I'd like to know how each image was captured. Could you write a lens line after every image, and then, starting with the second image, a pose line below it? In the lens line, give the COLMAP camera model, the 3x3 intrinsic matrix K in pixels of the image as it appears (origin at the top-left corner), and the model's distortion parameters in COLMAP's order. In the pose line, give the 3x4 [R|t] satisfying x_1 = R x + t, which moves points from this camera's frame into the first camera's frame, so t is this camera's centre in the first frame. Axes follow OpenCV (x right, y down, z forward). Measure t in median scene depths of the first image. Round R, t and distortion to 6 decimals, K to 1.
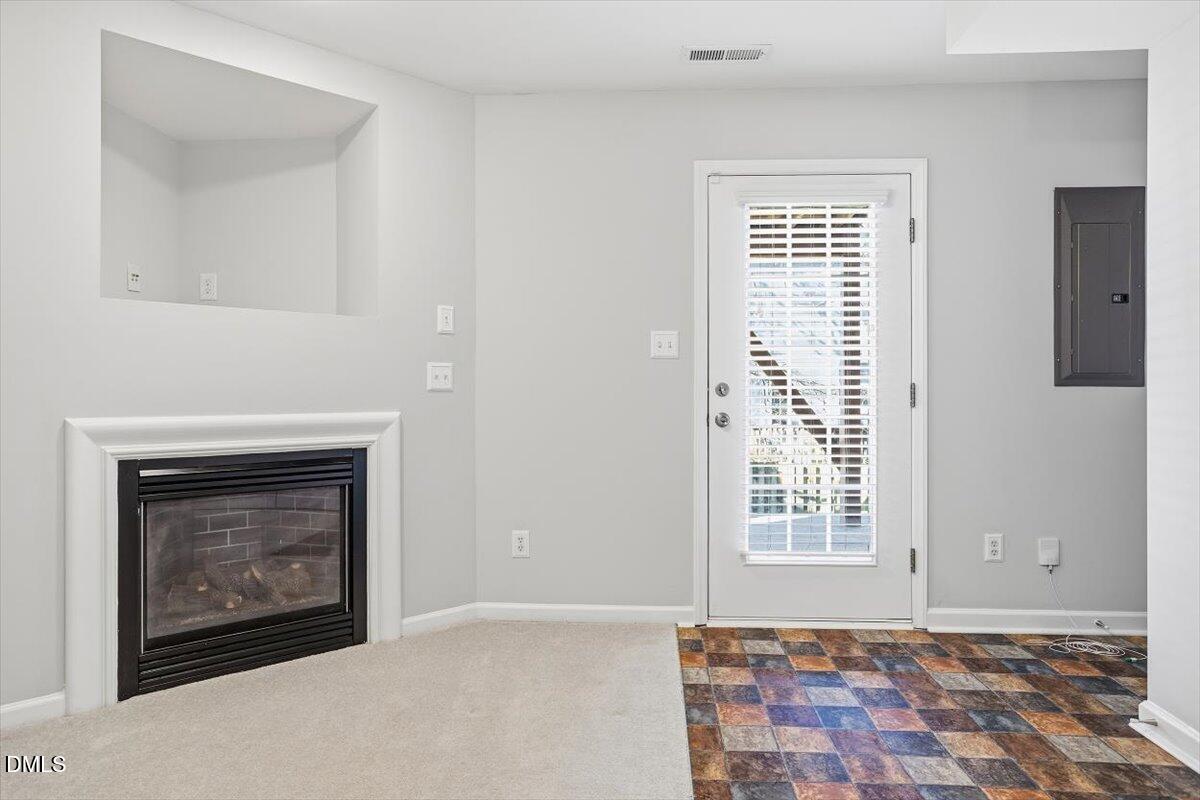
lens RADIAL K [[760.4, 0, 620.2], [0, 760.4, 393.4], [0, 0, 1]] dist [-0.022441, 0.027478]
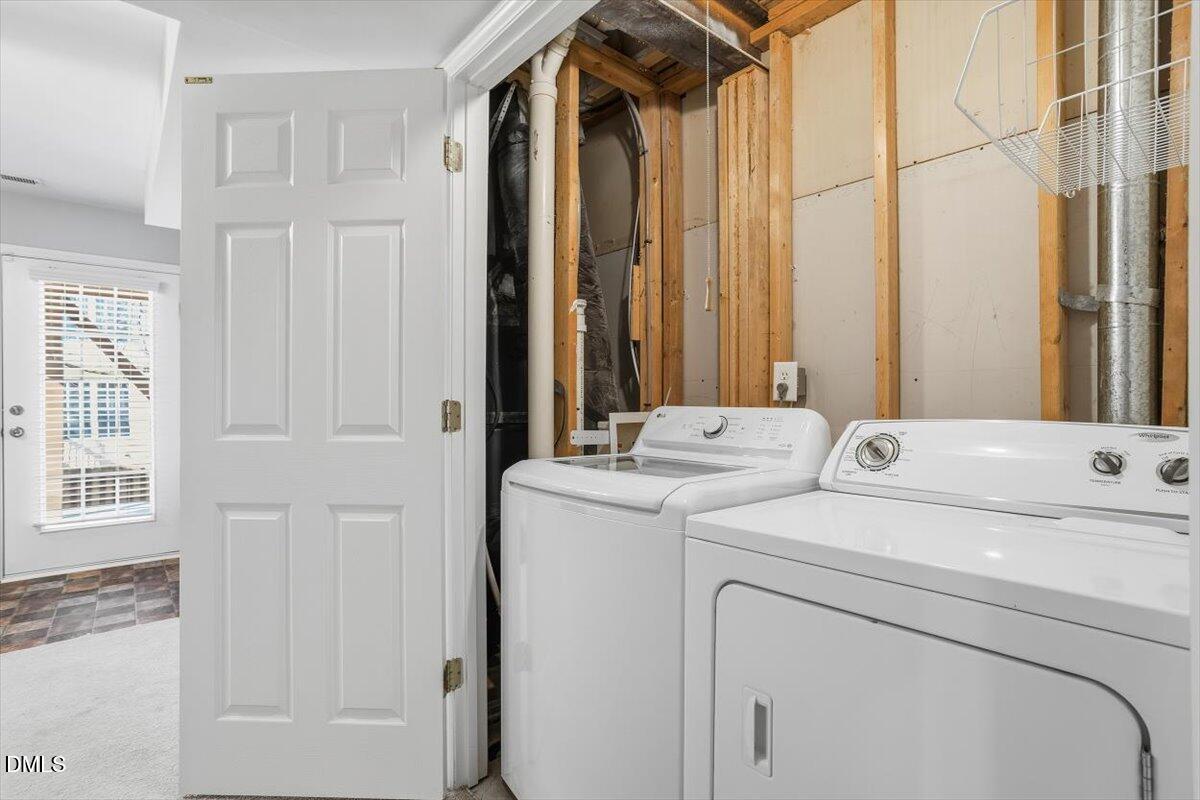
lens RADIAL K [[572.6, 0, 622.4], [0, 572.6, 400.6], [0, 0, 1]] dist [-0.015549, 0.006219]
pose [[0.709608, -0.002076, 0.704593, 0.207922], [-0.000624, 0.999993, 0.003576, -0.029801], [-0.704596, -0.002977, 0.709602, -0.567519]]
